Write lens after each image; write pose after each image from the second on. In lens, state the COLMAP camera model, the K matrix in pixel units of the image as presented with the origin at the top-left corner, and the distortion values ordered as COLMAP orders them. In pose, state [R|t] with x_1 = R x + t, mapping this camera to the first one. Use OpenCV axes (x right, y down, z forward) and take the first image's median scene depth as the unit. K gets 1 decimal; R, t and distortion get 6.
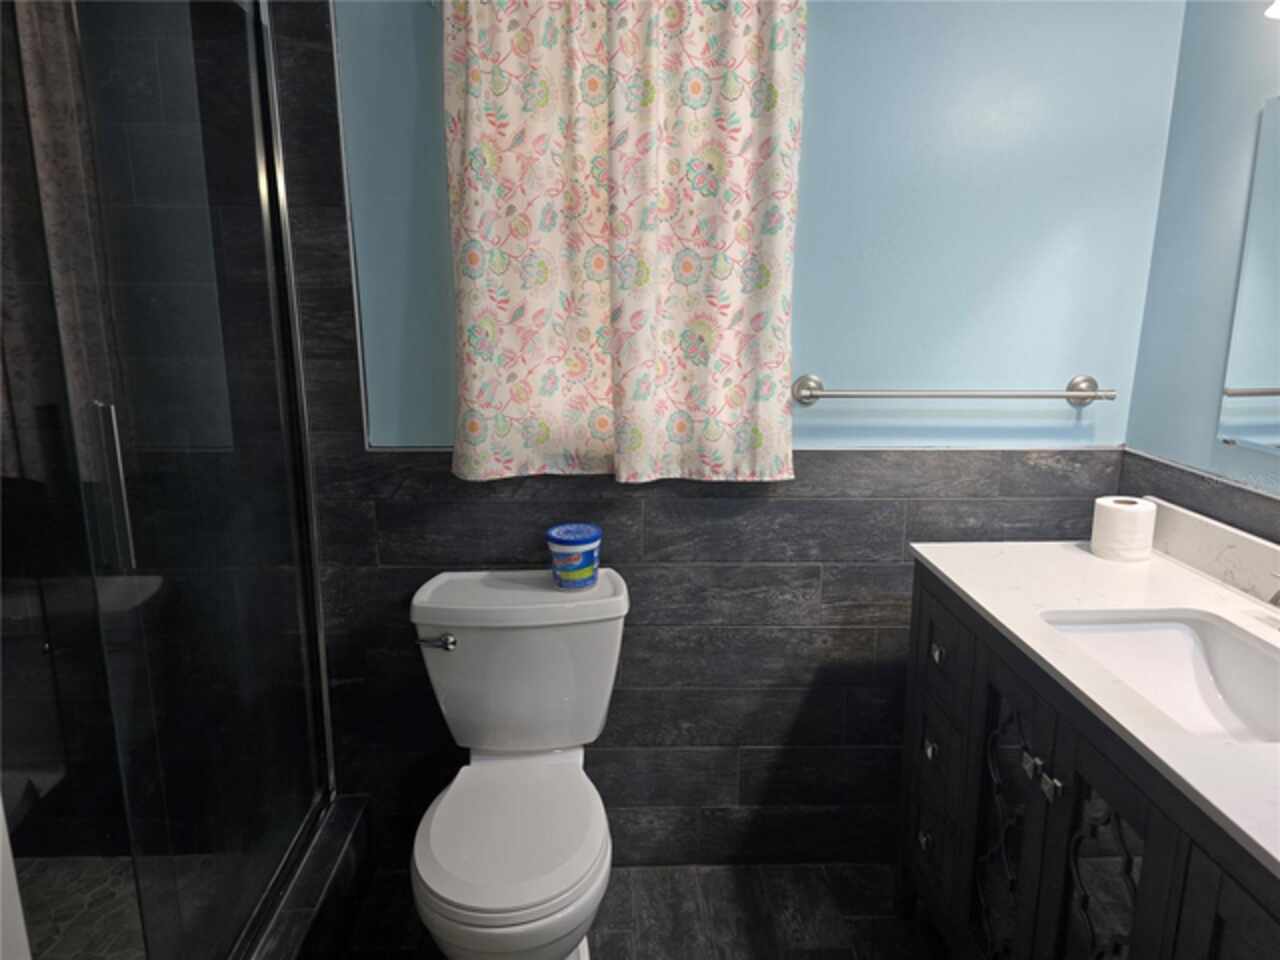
lens RADIAL K [[855.9, 0, 644.5], [0, 855.9, 480.4], [0, 0, 1]] dist [0.072109, -0.068575]
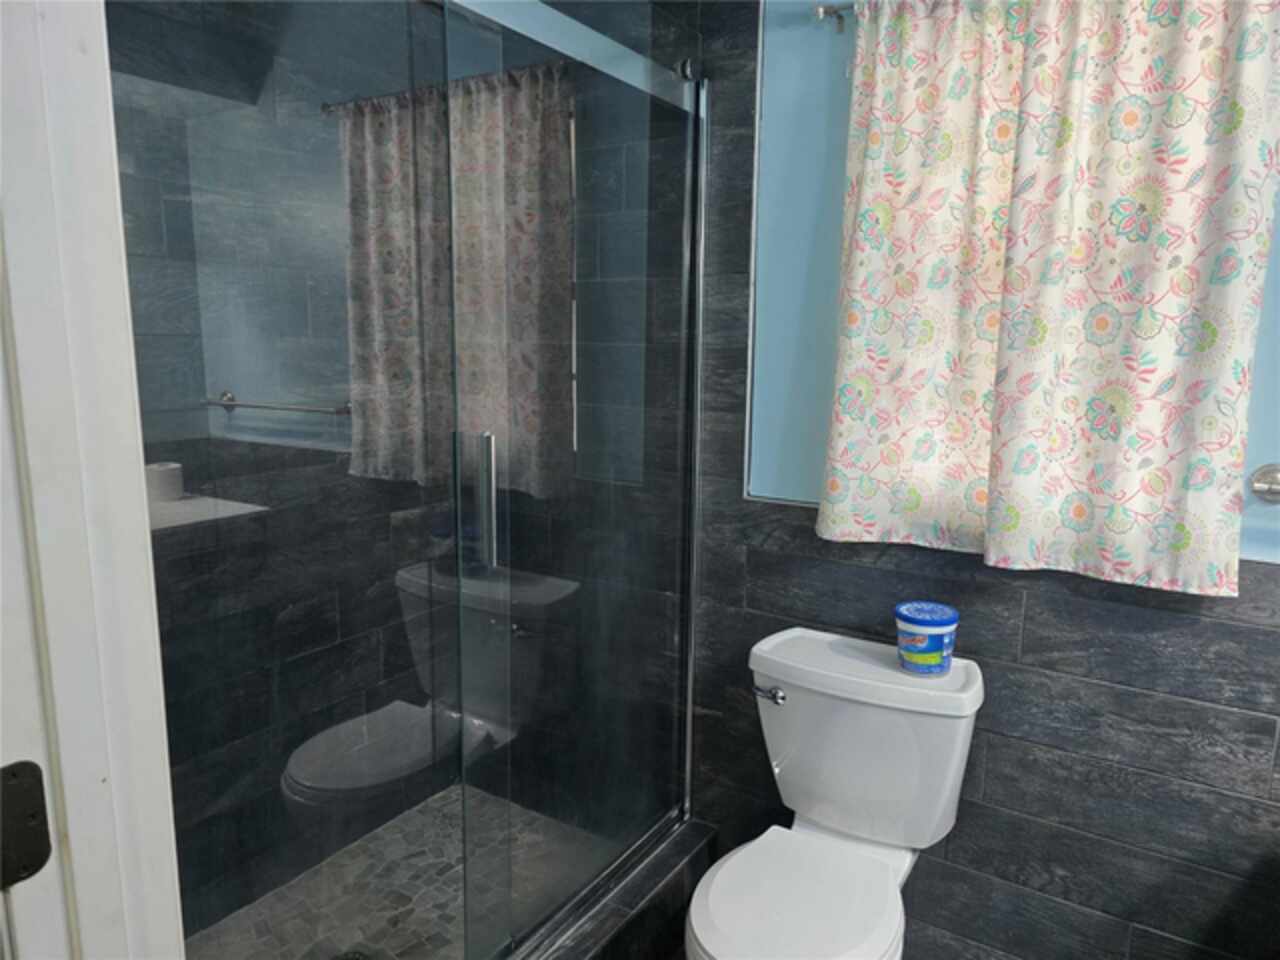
lens RADIAL K [[855.9, 0, 647.8], [0, 855.9, 483.3], [0, 0, 1]] dist [0.072109, -0.068575]
pose [[0.822555, 0.101167, -0.559615, 0.175133], [-0.138767, 0.990010, -0.024994, -0.010332], [0.551495, 0.098215, 0.828376, 0.061105]]
